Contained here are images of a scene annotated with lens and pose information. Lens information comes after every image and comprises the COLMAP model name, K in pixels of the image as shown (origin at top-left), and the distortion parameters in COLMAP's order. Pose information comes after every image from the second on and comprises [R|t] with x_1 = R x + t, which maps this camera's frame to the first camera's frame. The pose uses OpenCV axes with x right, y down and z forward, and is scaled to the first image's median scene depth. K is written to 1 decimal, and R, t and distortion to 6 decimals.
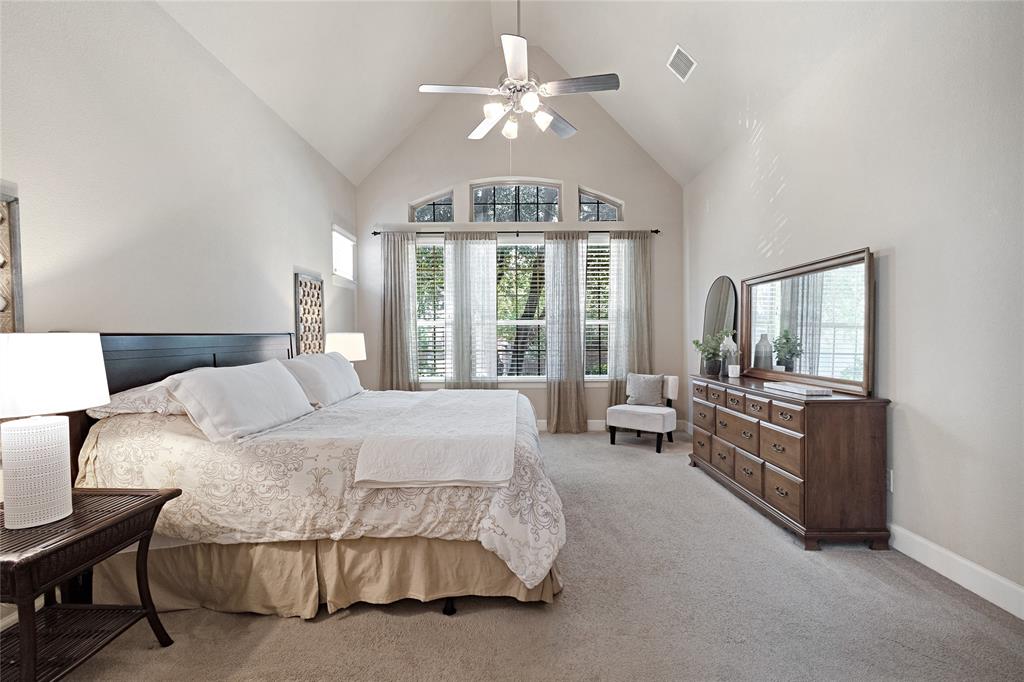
lens RADIAL K [[436.7, 0, 514.0], [0, 436.7, 337.3], [0, 0, 1]] dist [-0.007786, 0.000473]
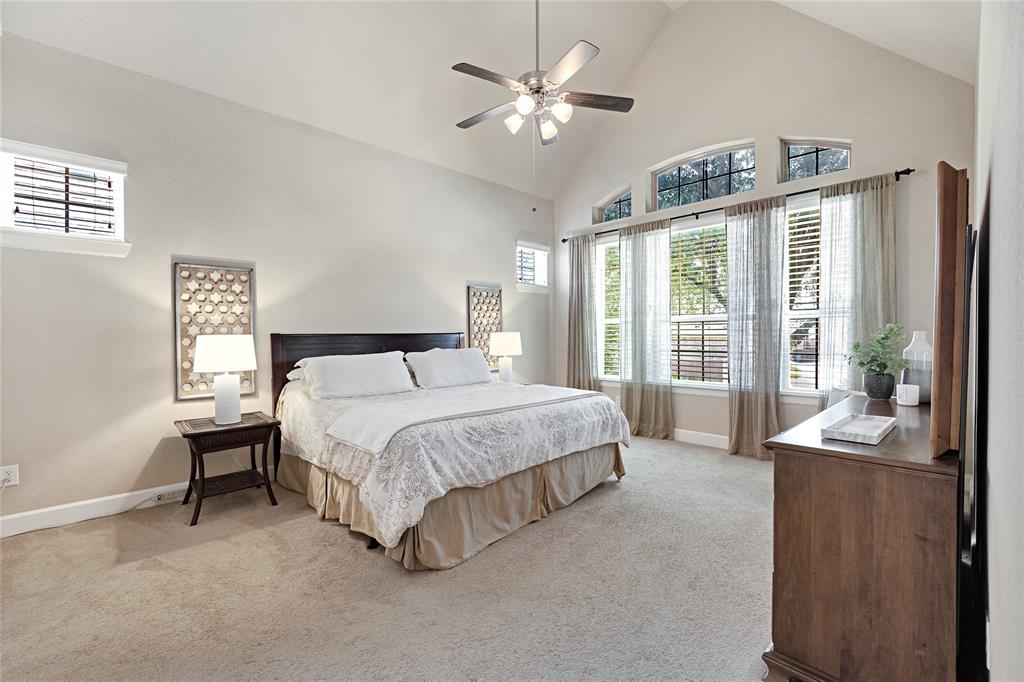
lens RADIAL K [[436.7, 0, 515.0], [0, 436.7, 343.1], [0, 0, 1]] dist [-0.007786, 0.000473]
pose [[0.700827, 0.014727, -0.713180, 0.381396], [-0.000812, 0.999803, 0.019847, -0.003082], [0.713331, -0.013330, 0.700700, 0.139263]]
